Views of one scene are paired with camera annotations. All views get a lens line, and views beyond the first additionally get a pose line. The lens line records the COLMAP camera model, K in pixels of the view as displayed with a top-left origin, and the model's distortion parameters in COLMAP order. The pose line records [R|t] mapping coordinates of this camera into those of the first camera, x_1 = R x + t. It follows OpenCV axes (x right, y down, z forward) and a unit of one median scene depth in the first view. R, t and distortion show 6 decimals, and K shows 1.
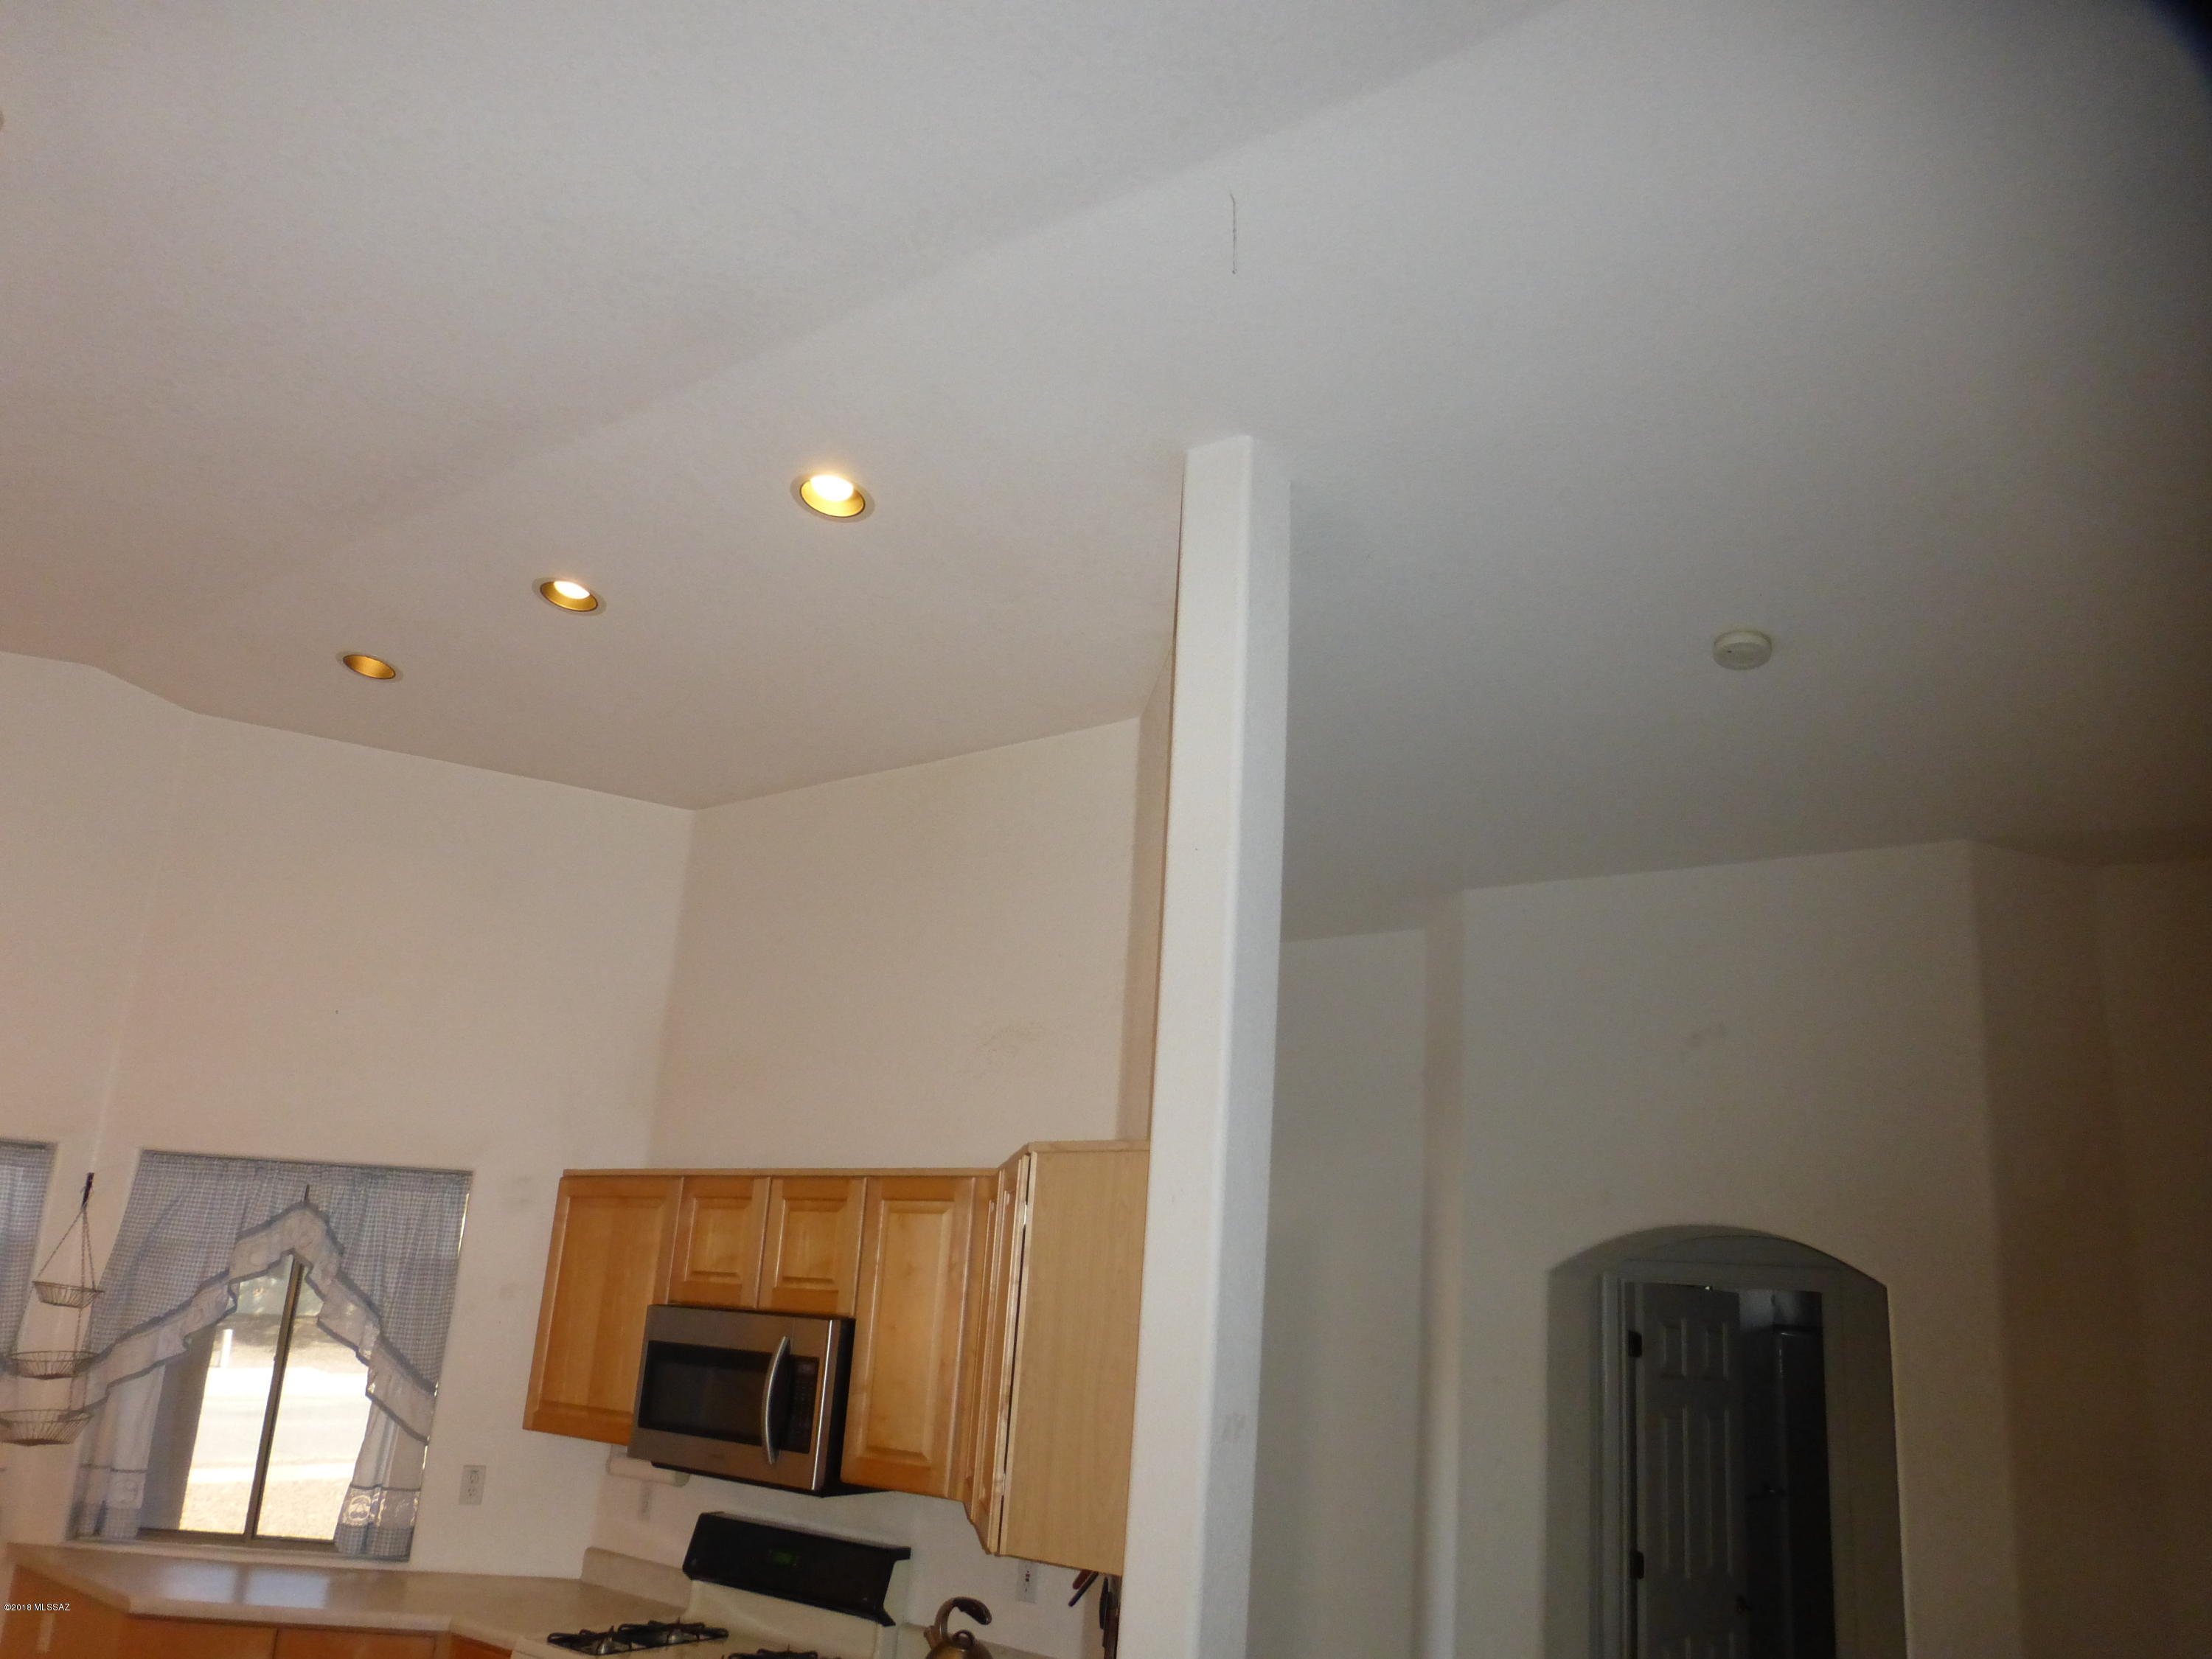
lens RADIAL K [[1662.9, 0, 1090.6], [0, 1662.9, 833.7], [0, 0, 1]] dist [-0.033605, 0.000963]
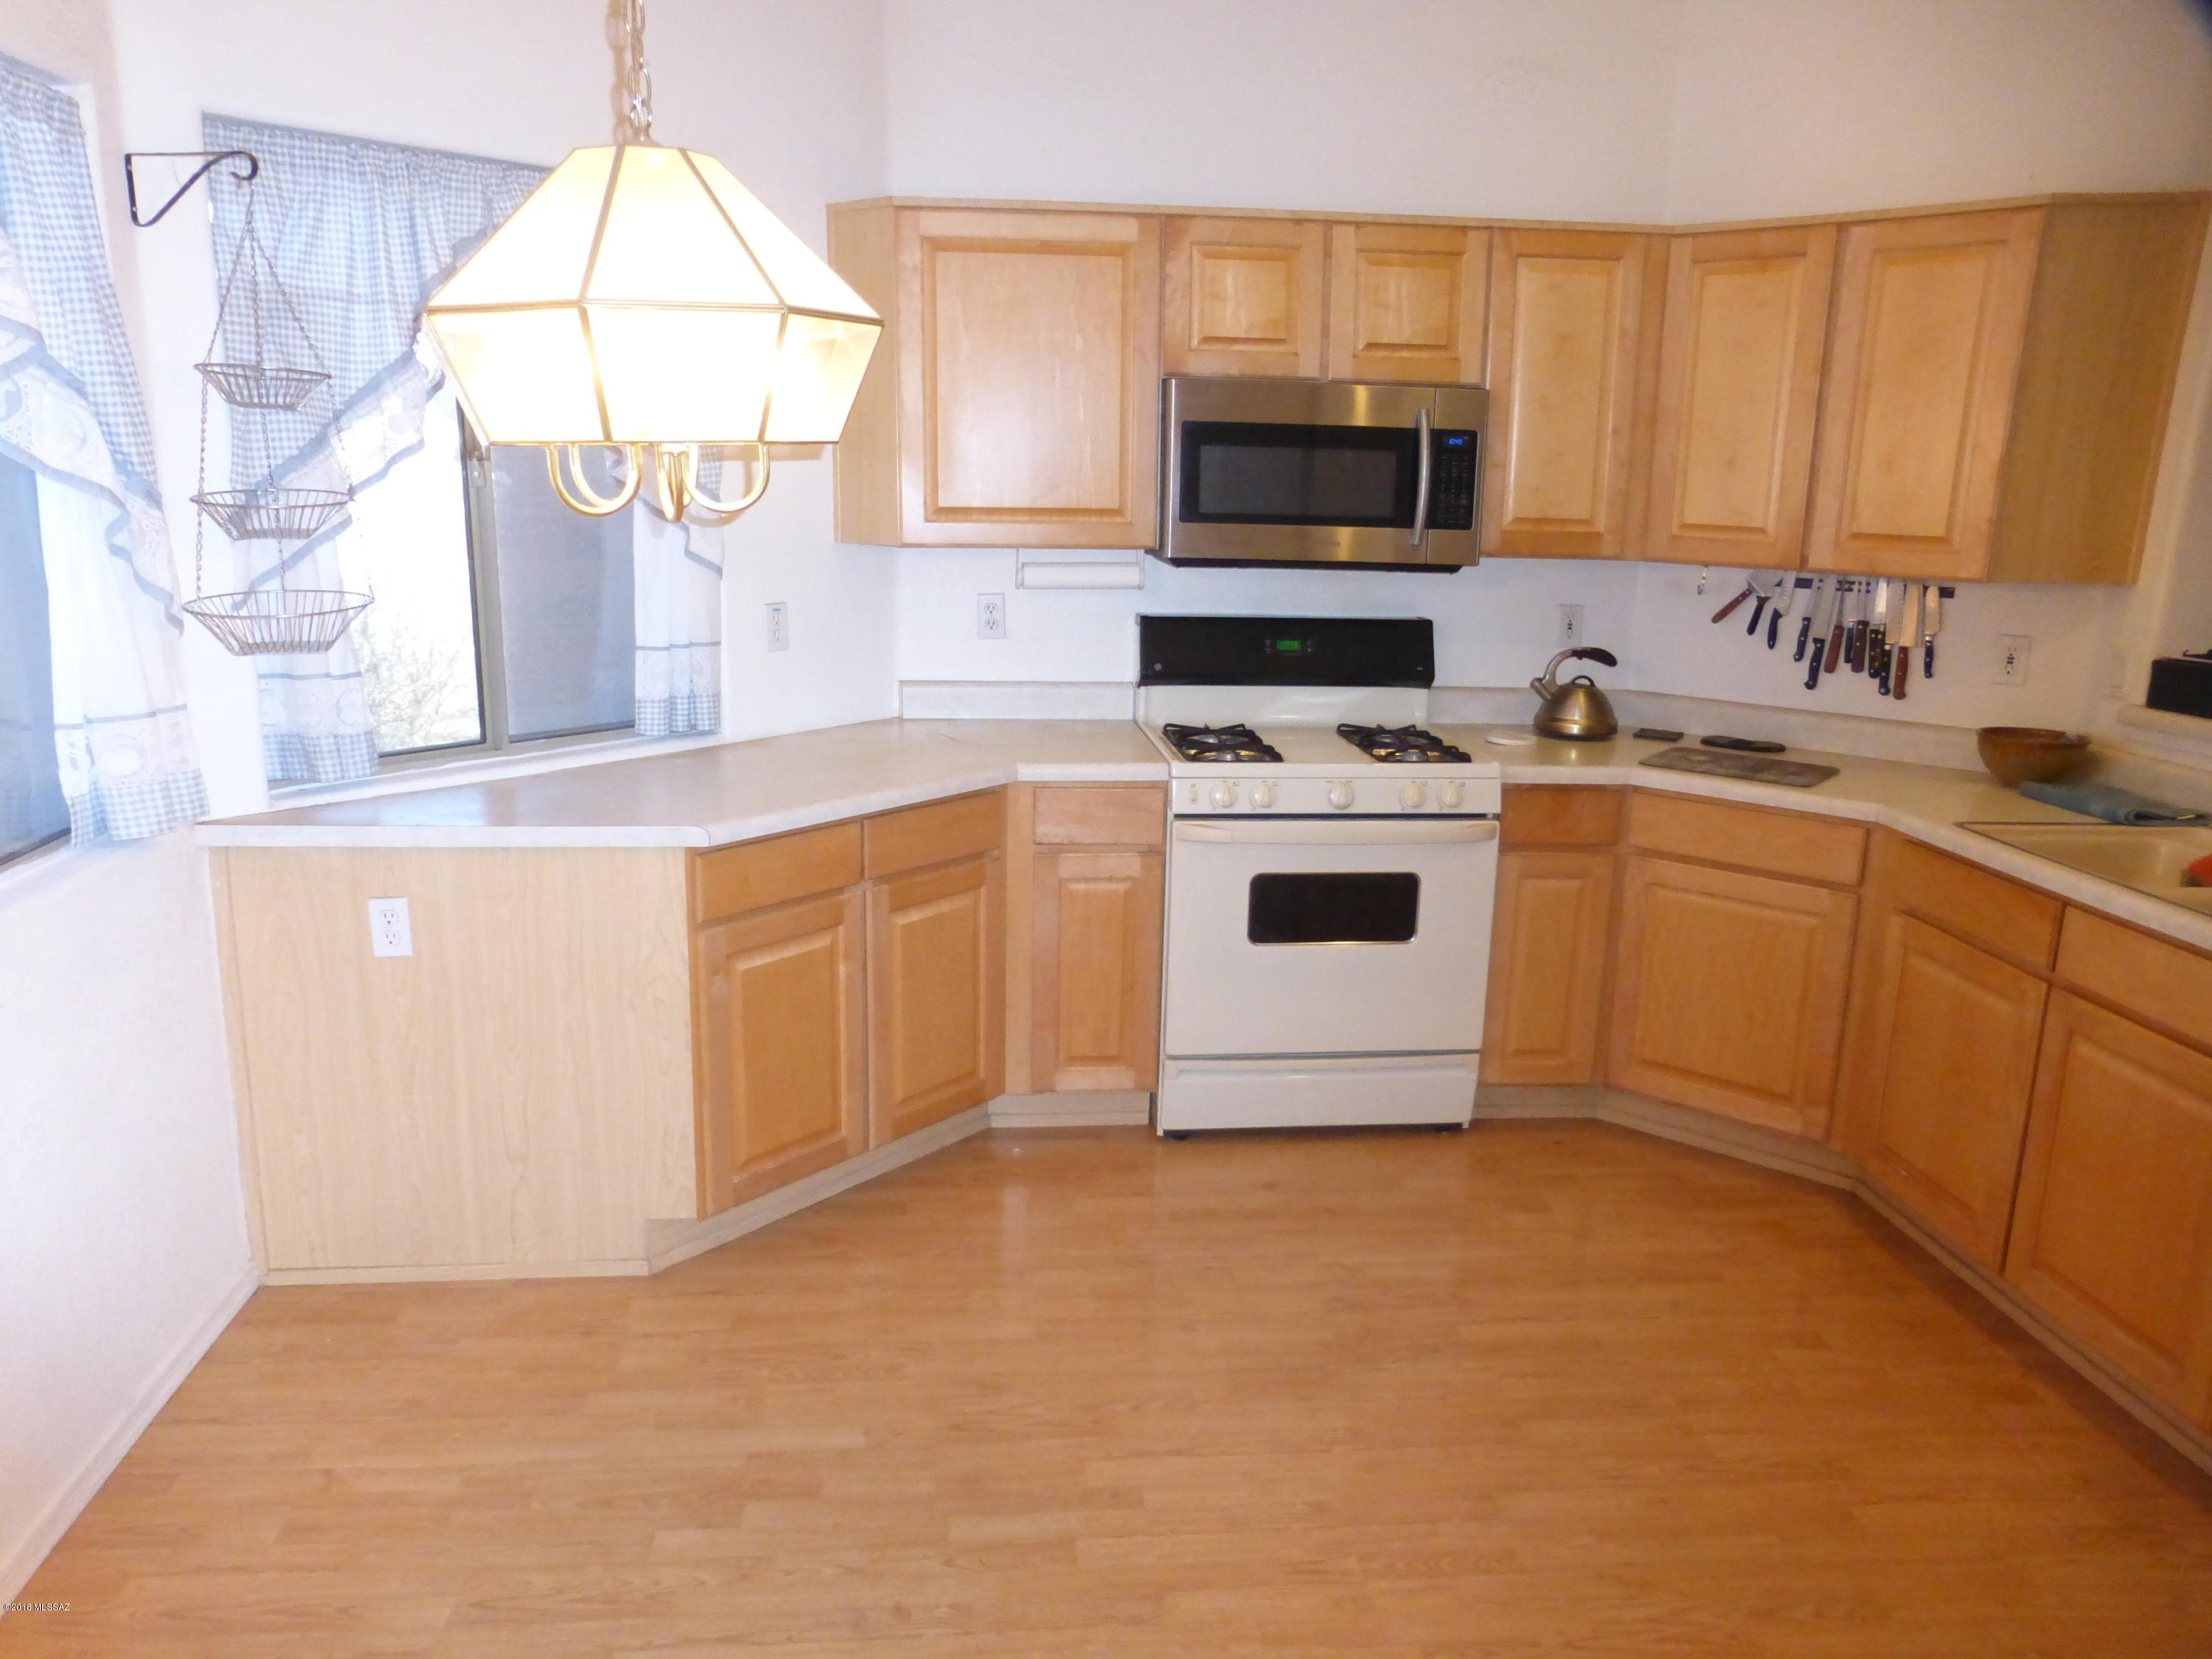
lens RADIAL K [[1629.6, 0, 1104.6], [0, 1629.6, 809.1], [0, 0, 1]] dist [-0.035022, 0.085341]
pose [[0.716799, -0.191877, 0.670360, -0.846469], [-0.173471, 0.882095, 0.437969, 0.125895], [-0.675357, -0.430223, 0.599000, 0.448730]]
